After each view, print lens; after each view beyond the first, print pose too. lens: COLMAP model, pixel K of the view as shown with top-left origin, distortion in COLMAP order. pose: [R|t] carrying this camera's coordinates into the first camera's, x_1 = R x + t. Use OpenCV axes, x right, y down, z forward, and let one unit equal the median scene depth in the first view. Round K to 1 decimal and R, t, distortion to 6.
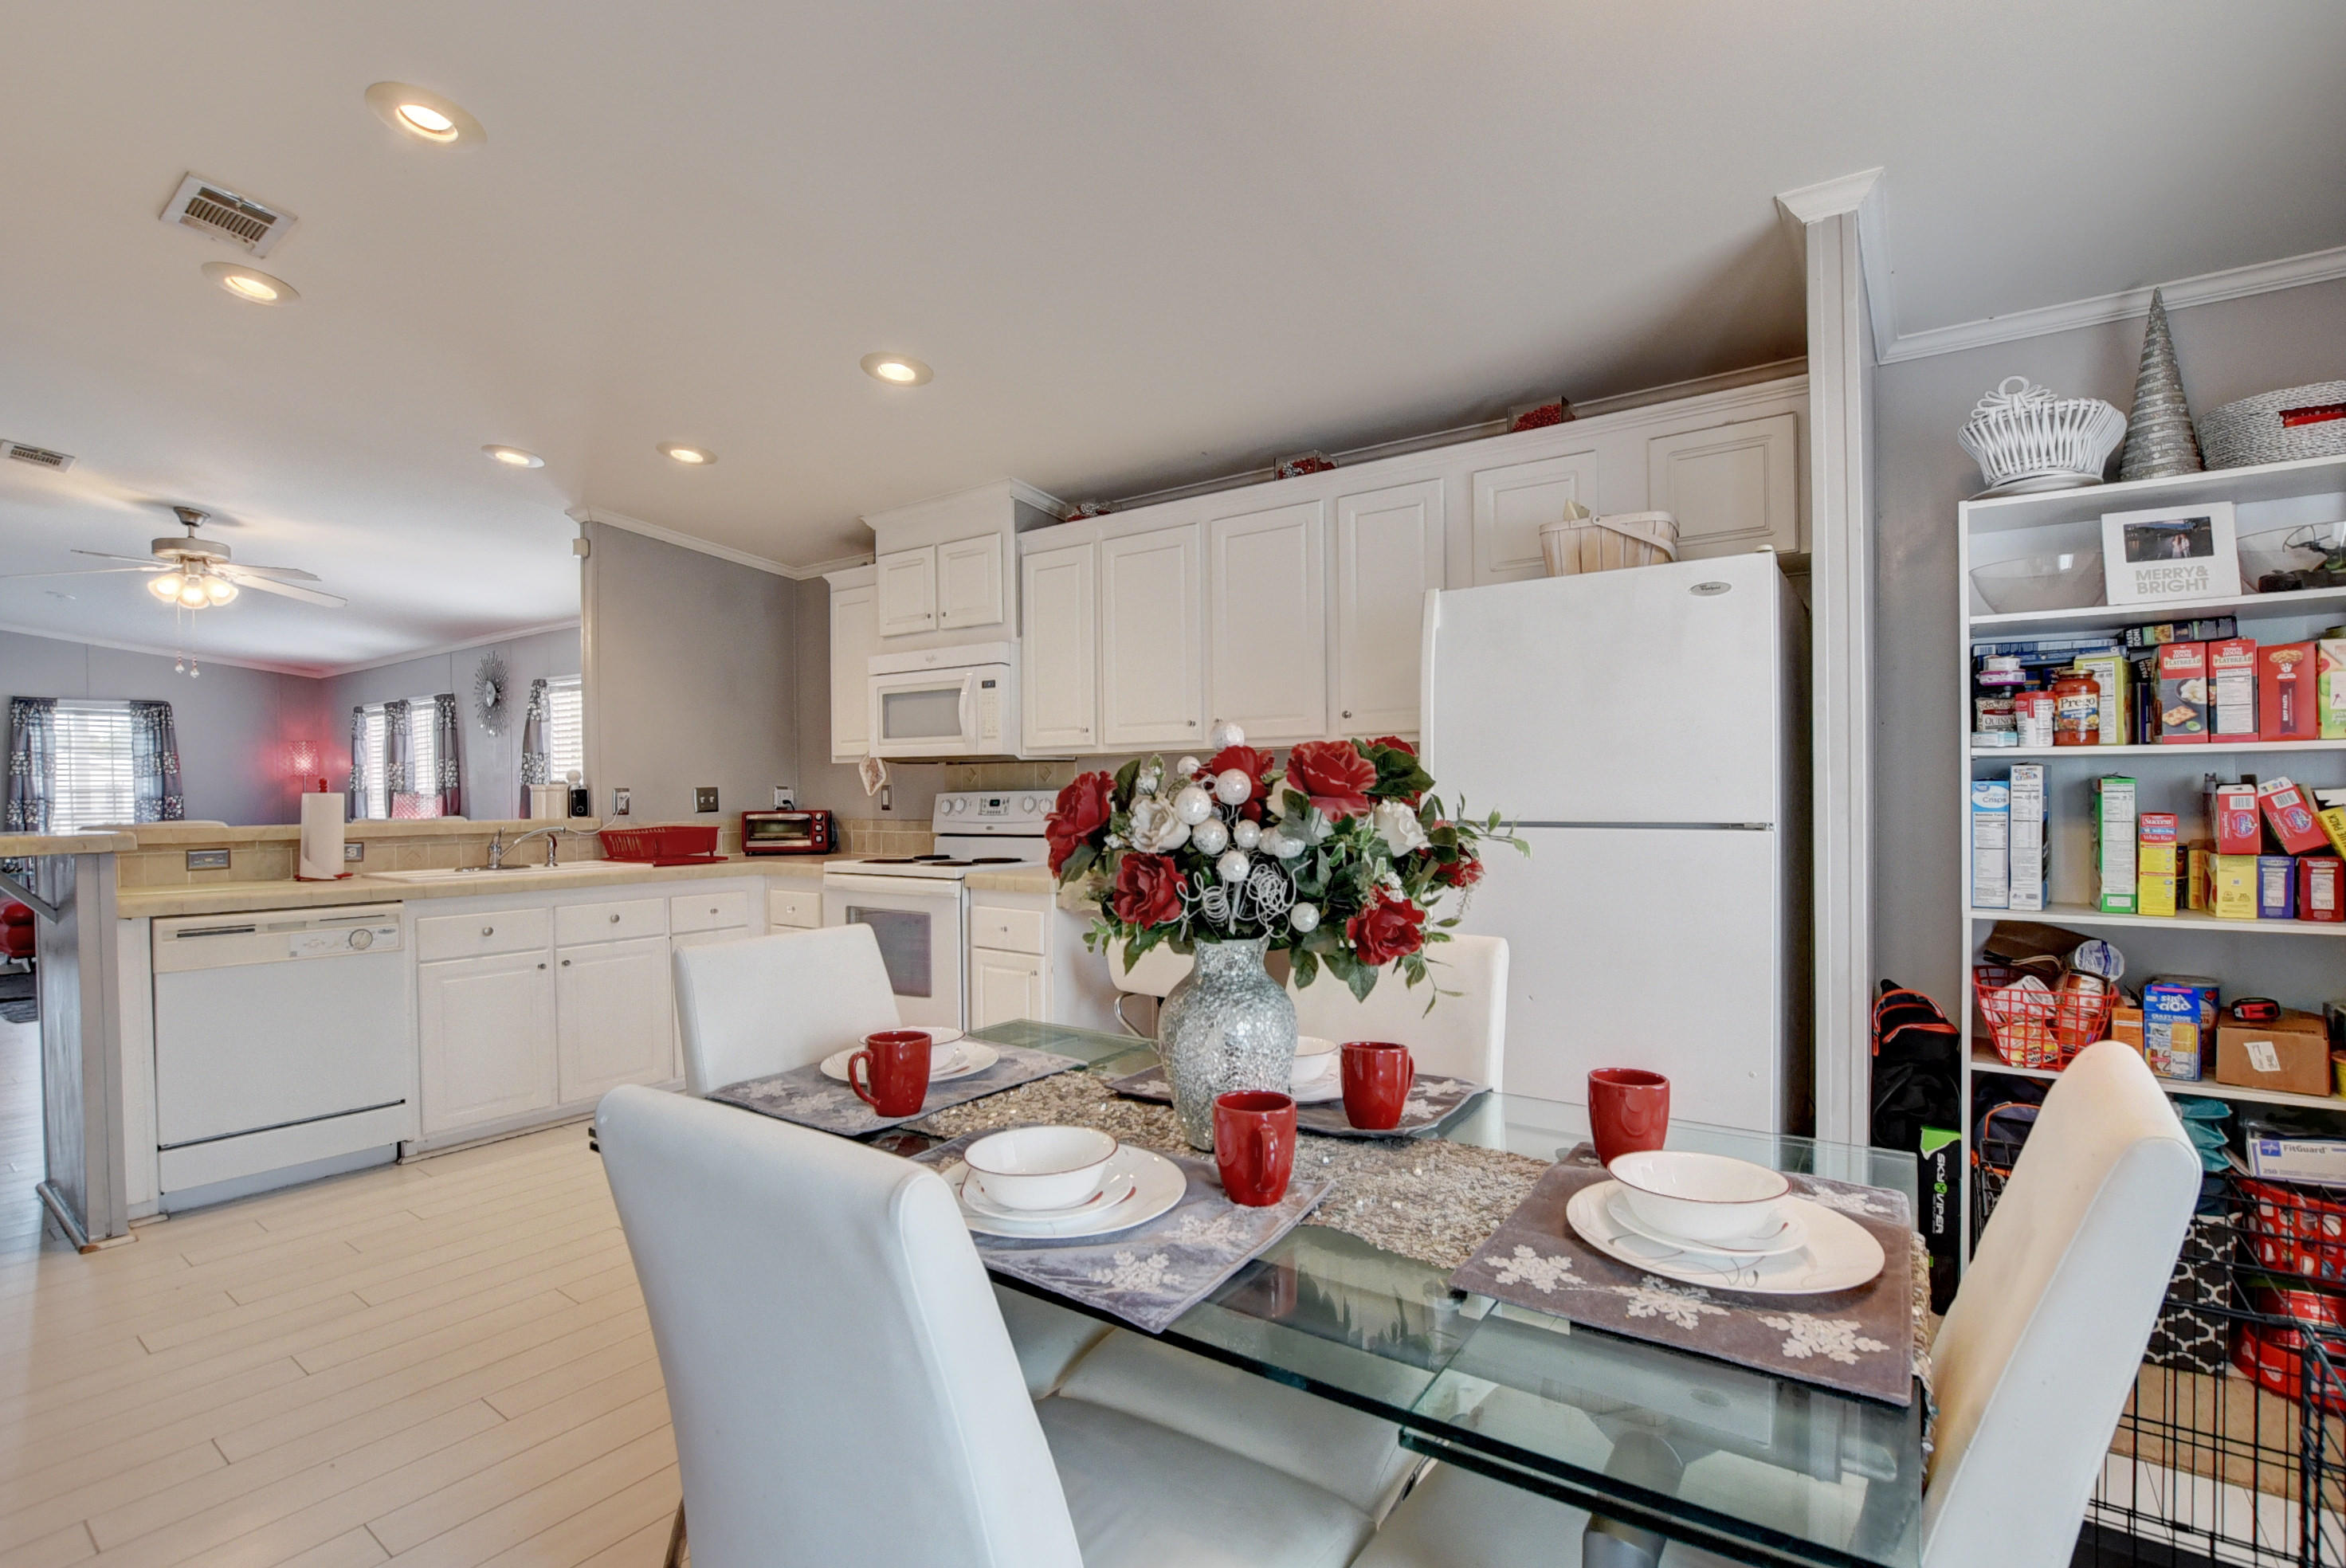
lens RADIAL K [[1079.6, 0, 1167.5], [0, 1079.6, 798.1], [0, 0, 1]] dist [-0.015695, 0.000890]
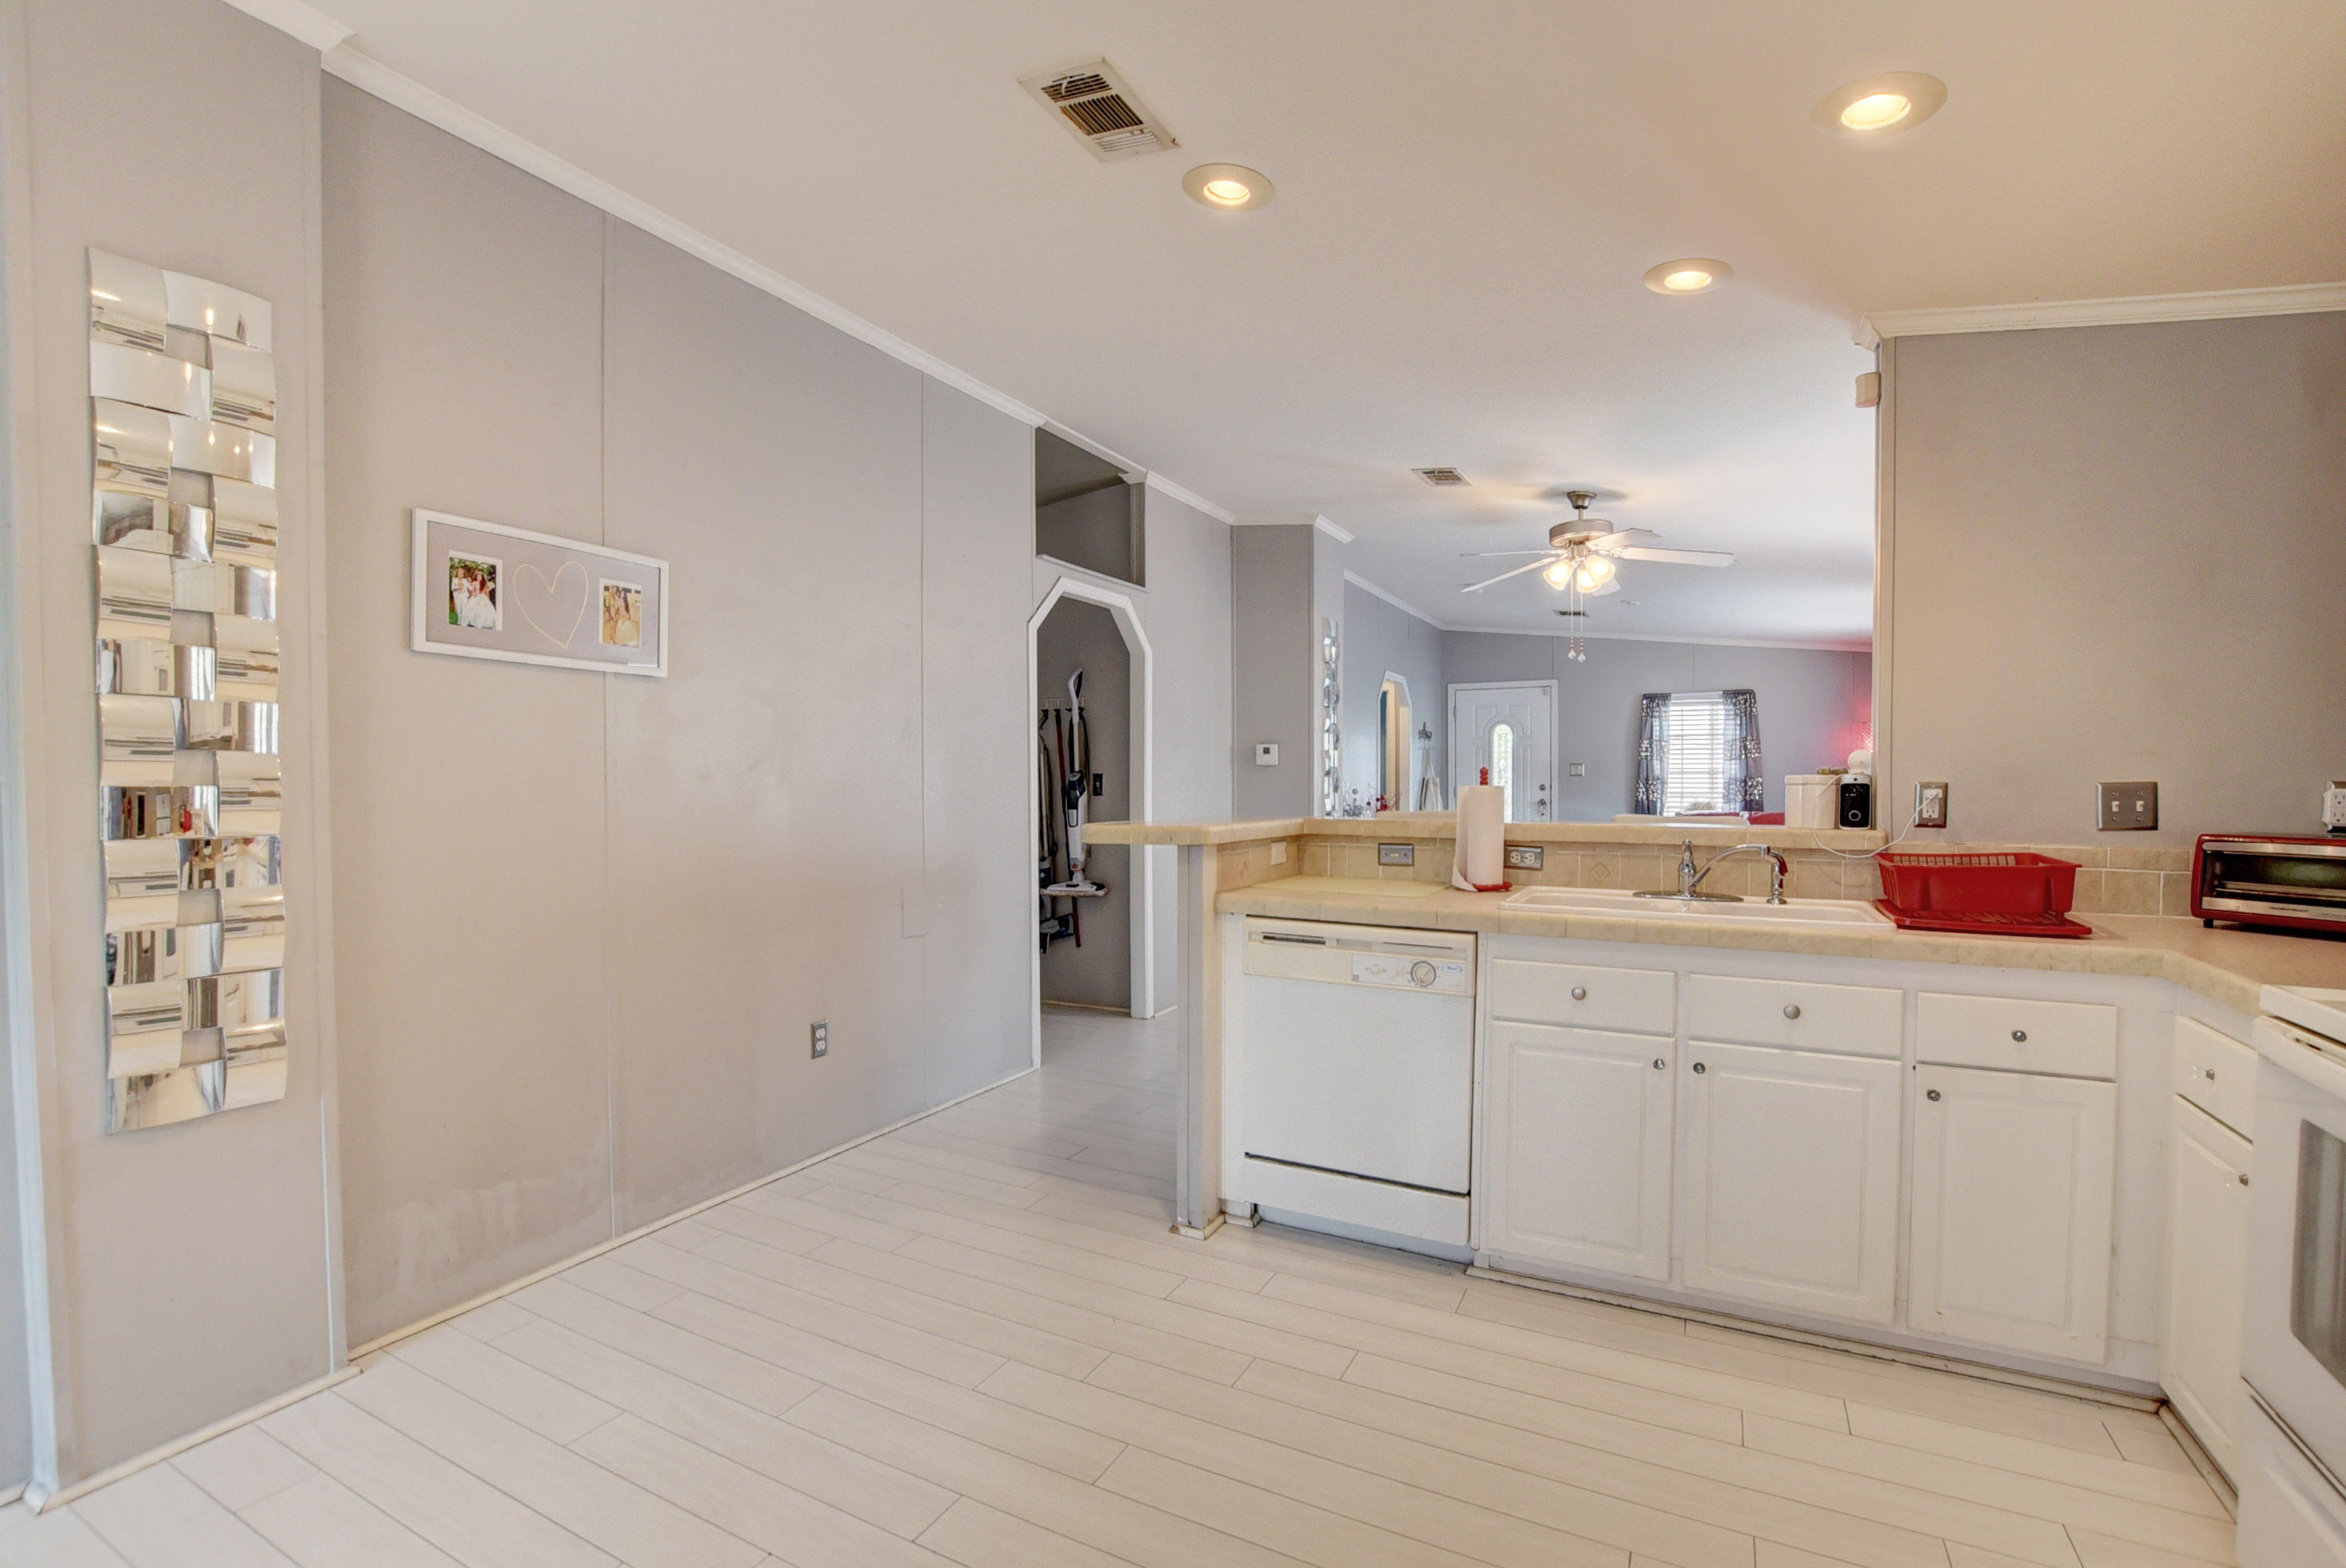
lens RADIAL K [[1040.1, 0, 1183.7], [0, 1040.1, 802.9], [0, 0, 1]] dist [-0.025930, 0.001147]
pose [[0.167499, 0.035531, -0.985232, -0.025975], [-0.009825, 0.999361, 0.034370, -0.013318], [0.985823, 0.003923, 0.167741, 0.509850]]
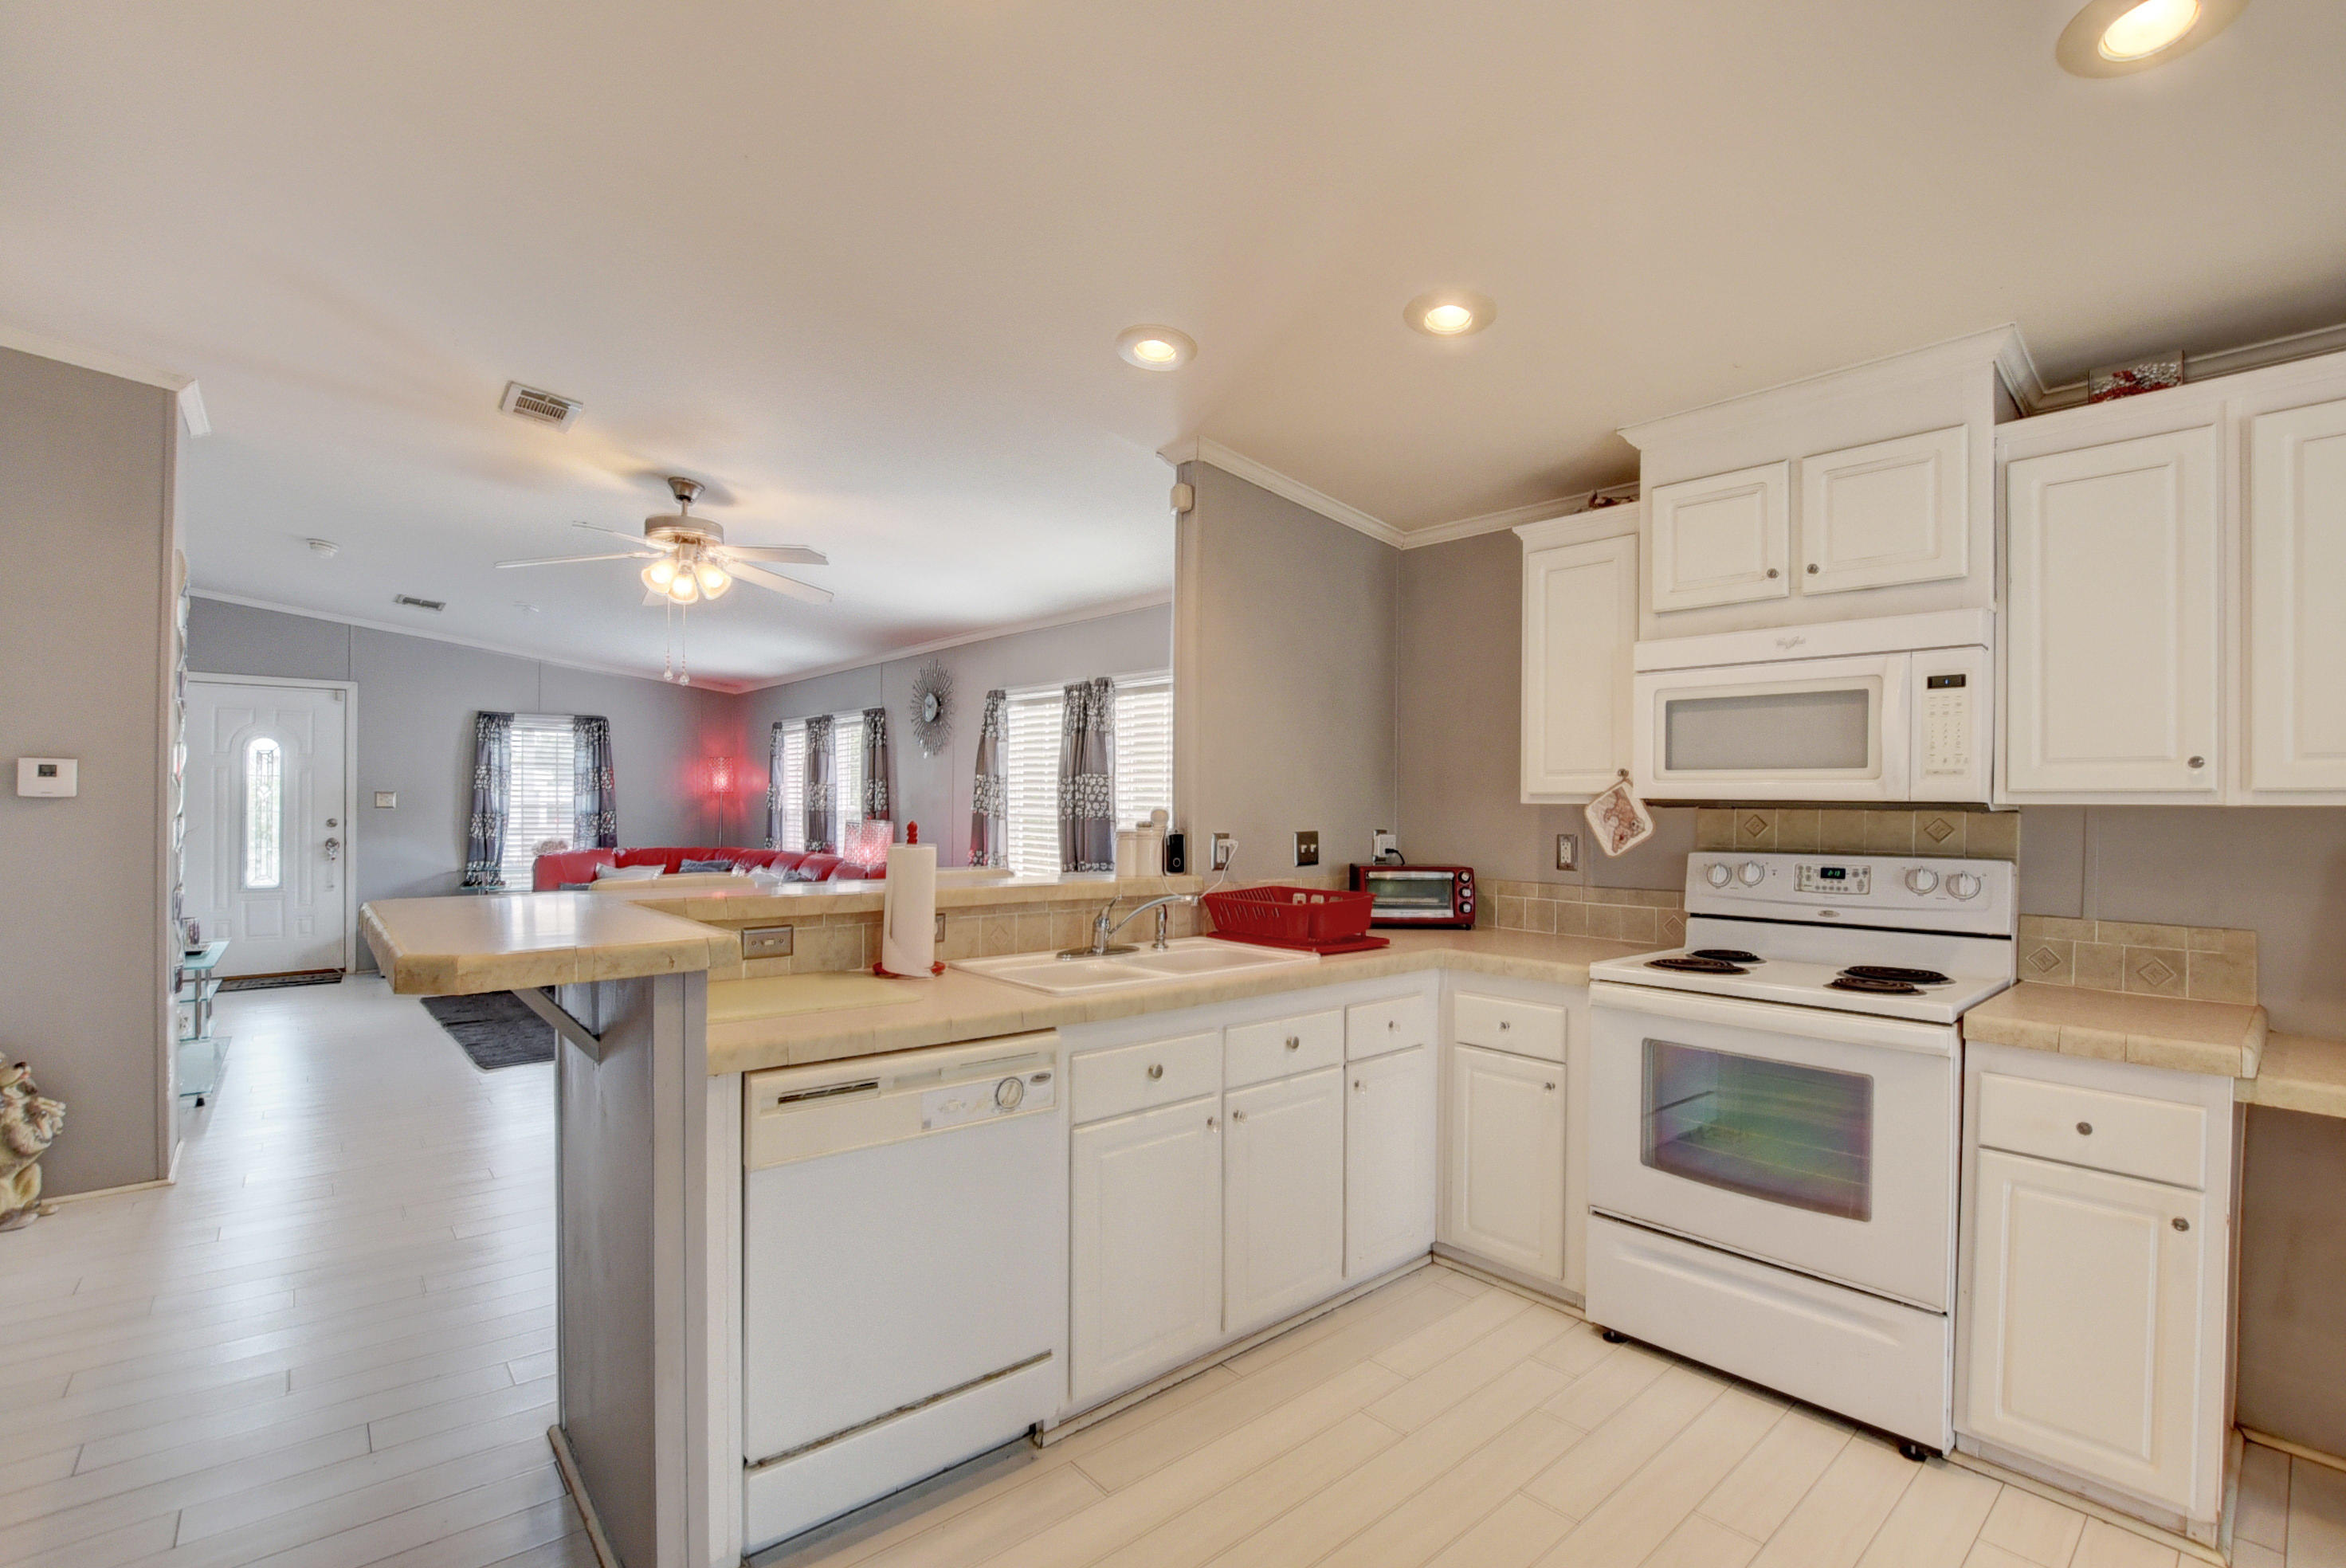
lens RADIAL K [[1040.1, 0, 1183.7], [0, 1040.1, 802.9], [0, 0, 1]] dist [-0.025930, 0.001147]
pose [[0.977666, 0.018130, -0.209384, -0.390697], [-0.020683, 0.999736, -0.010010, -0.022265], [0.209147, 0.014117, 0.977782, 0.320583]]
